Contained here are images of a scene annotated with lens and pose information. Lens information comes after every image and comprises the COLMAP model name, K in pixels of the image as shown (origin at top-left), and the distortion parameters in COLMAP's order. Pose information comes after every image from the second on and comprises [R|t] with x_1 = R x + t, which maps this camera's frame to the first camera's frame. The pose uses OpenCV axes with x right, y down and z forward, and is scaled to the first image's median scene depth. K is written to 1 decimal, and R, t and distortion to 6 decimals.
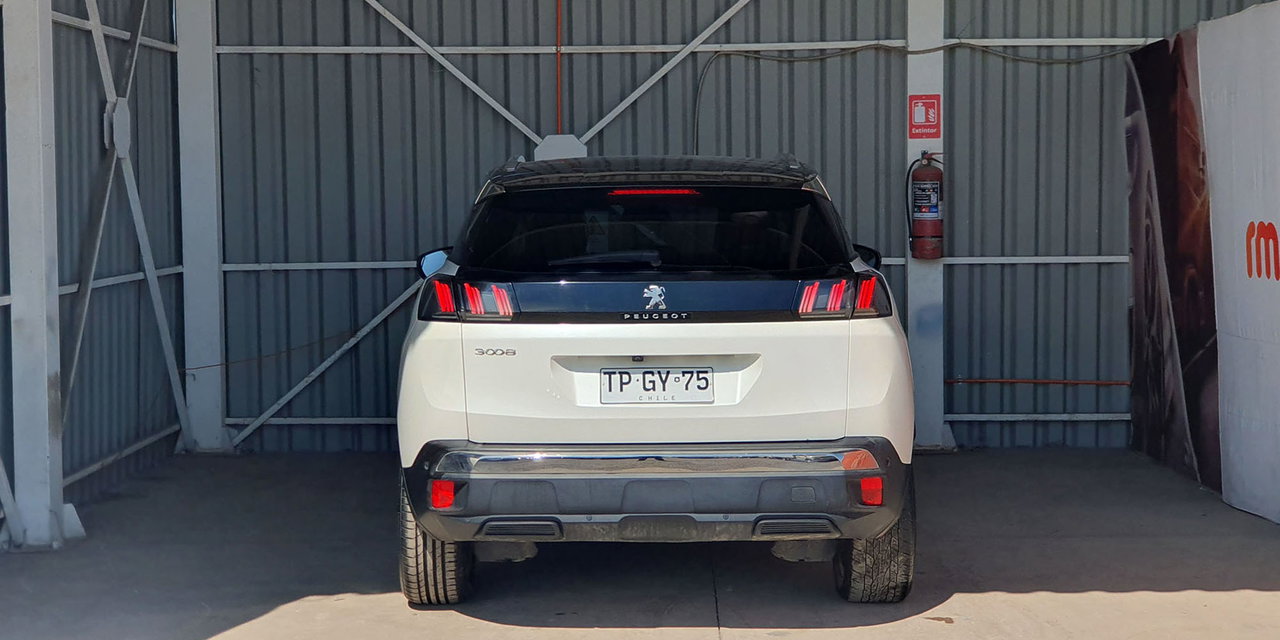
lens RADIAL K [[2187.9, 0, 626.9], [0, 2187.9, 335.1], [0, 0, 1]] dist [0.324426, -2.517445]
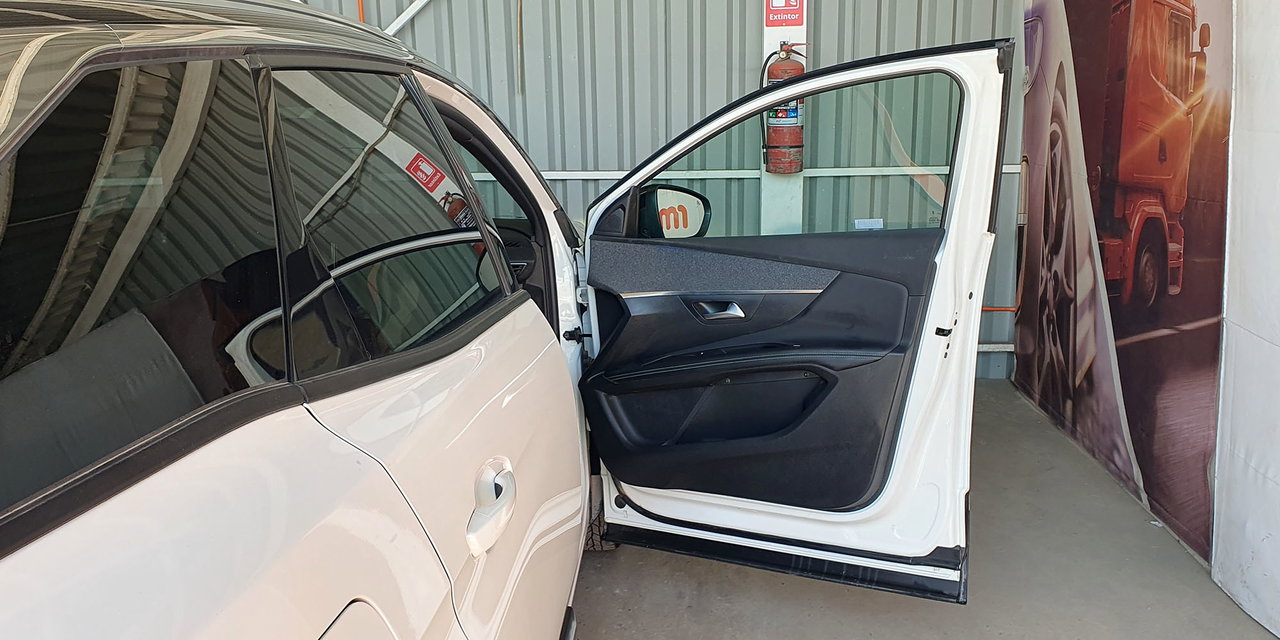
lens RADIAL K [[1066.6, 0, 640.0], [0, 1066.6, 320.0], [0, 0, 1]] dist [0.117897, -0.228714]
pose [[0.999289, 0.001201, -0.037673, 0.096464], [0.004350, 0.989141, 0.146905, -0.039338], [0.037440, -0.146965, 0.988433, 0.580404]]
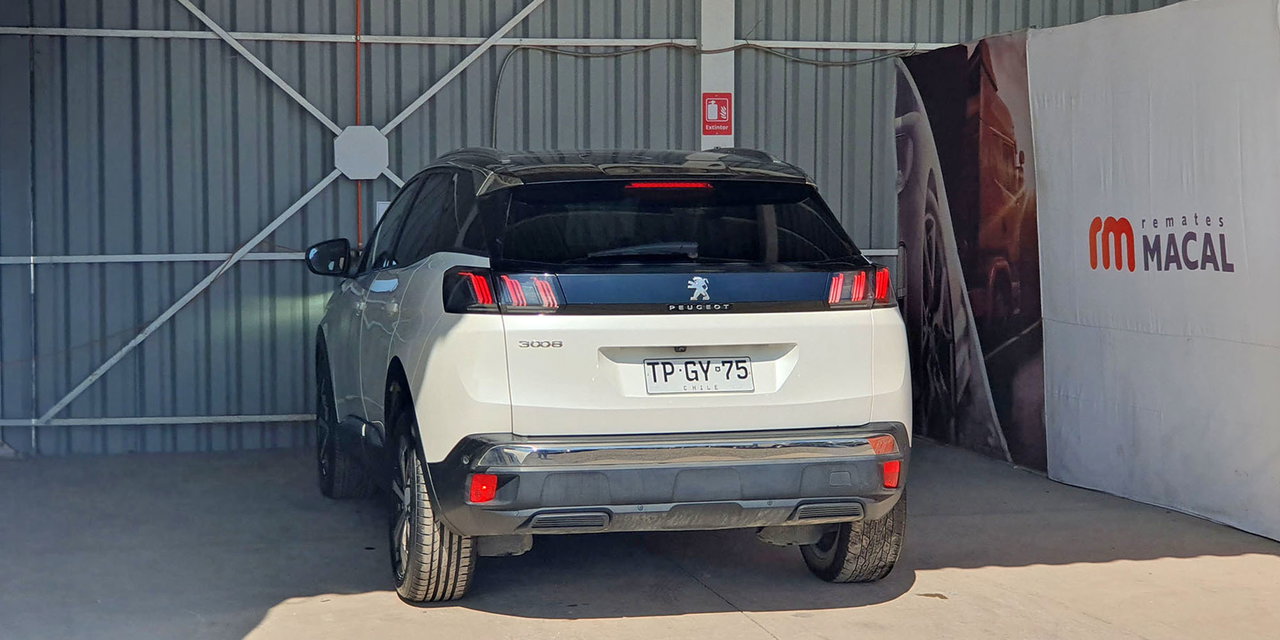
lens RADIAL K [[2193.8, 0, 663.8], [0, 2193.8, 297.2], [0, 0, 1]] dist [0.301399, -1.975576]
pose [[0.967311, -0.005439, 0.253534, -0.151924], [0.009023, 0.999875, -0.012978, -0.000081], [-0.253432, 0.014841, 0.967239, 0.009883]]
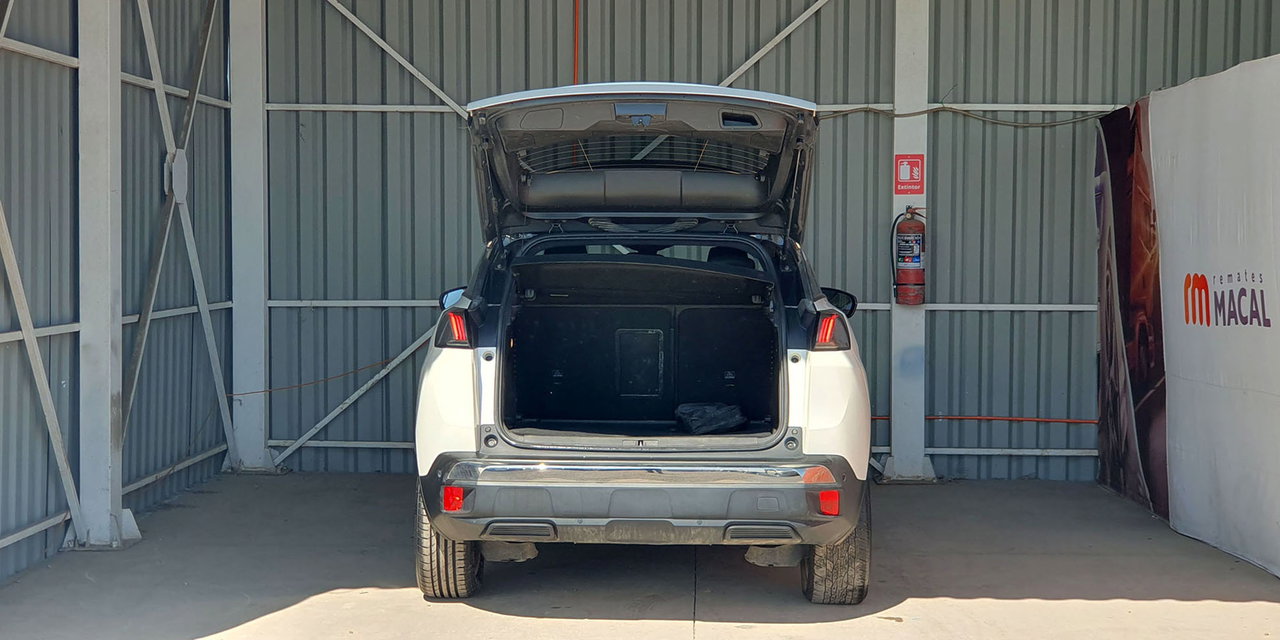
lens RADIAL K [[2137.2, 0, 584.5], [0, 2137.2, 340.1], [0, 0, 1]] dist [0.307126, -2.388757]
pose [[0.999255, 0.014704, -0.035689, 0.013723], [-0.015403, 0.999693, -0.019394, 0.006107], [0.035393, 0.019930, 0.999175, -0.069004]]
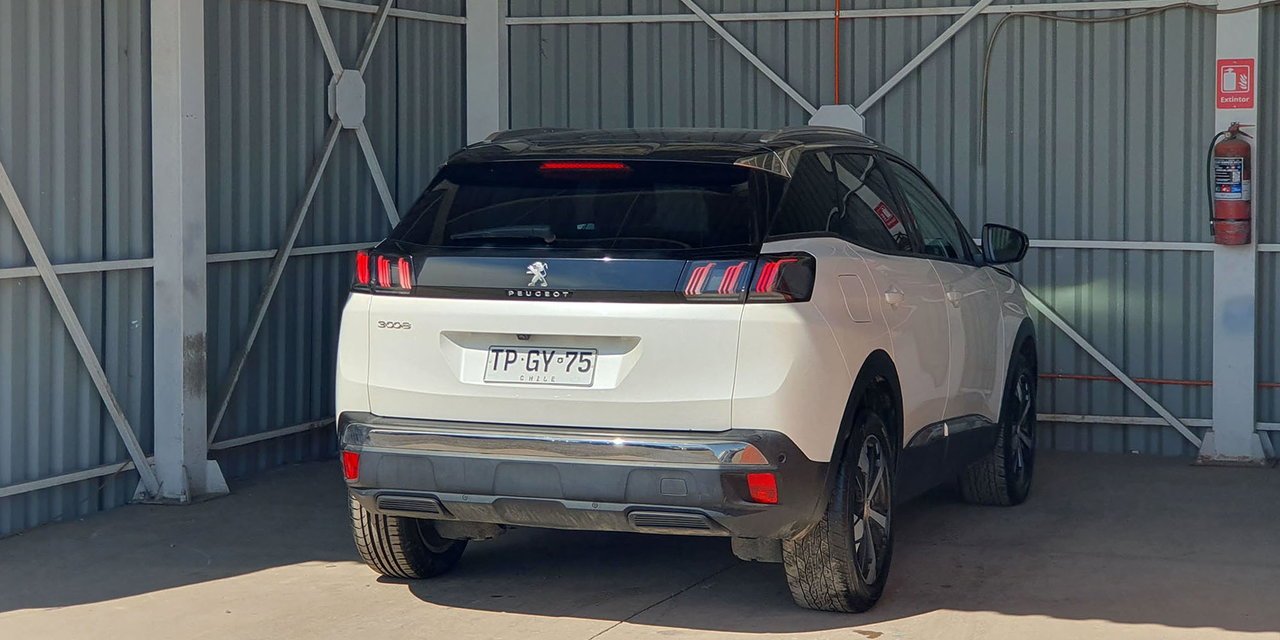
lens RADIAL K [[2309.9, 0, 573.1], [0, 2309.9, 319.6], [0, 0, 1]] dist [0.313837, -2.050607]
pose [[0.931875, 0.033565, -0.361225, 0.230555], [-0.032871, 0.999427, 0.008067, -0.003484], [0.361288, 0.004356, 0.932444, 0.030694]]
